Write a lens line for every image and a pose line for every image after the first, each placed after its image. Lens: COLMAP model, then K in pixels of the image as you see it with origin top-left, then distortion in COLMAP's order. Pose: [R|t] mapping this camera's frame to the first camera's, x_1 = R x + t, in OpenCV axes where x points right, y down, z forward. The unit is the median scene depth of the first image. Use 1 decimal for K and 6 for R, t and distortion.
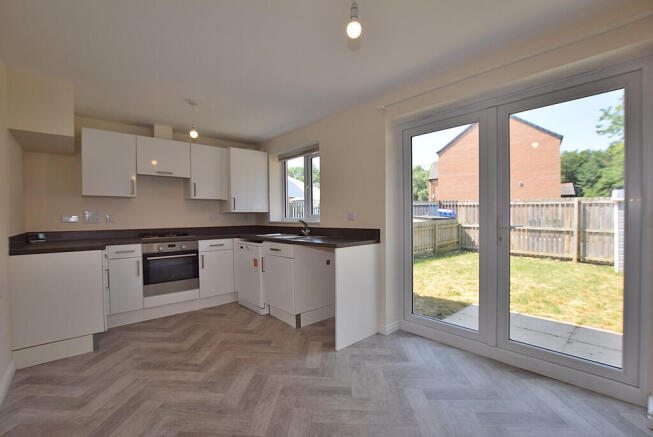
lens RADIAL K [[295.3, 0, 326.5], [0, 295.3, 218.5], [0, 0, 1]] dist [-0.023172, -0.000317]
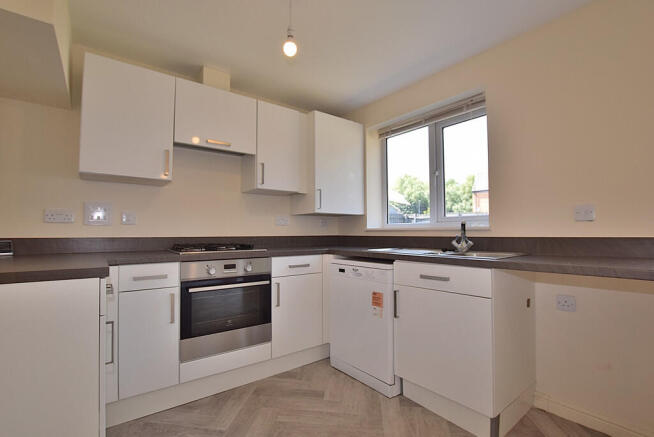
lens RADIAL K [[305.4, 0, 327.0], [0, 305.4, 218.5], [0, 0, 1]] dist [-0.022815, 0.000250]
pose [[0.997754, 0.005836, -0.066729, -0.287277], [-0.009369, 0.998563, -0.052761, 0.028658], [0.066326, 0.053267, 0.996375, 0.404312]]
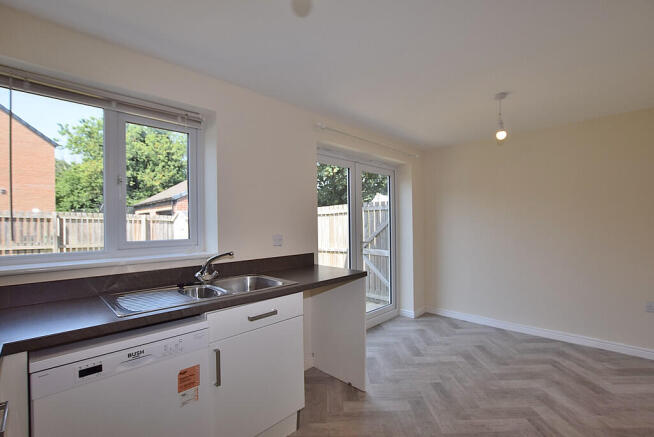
lens RADIAL K [[295.7, 0, 327.0], [0, 295.7, 218.5], [0, 0, 1]] dist [-0.023172, -0.000317]
pose [[-0.069346, 0.027471, 0.997214, -0.603736], [0.016540, 0.999515, -0.026384, -0.037708], [-0.997456, 0.014664, -0.069767, 0.821752]]
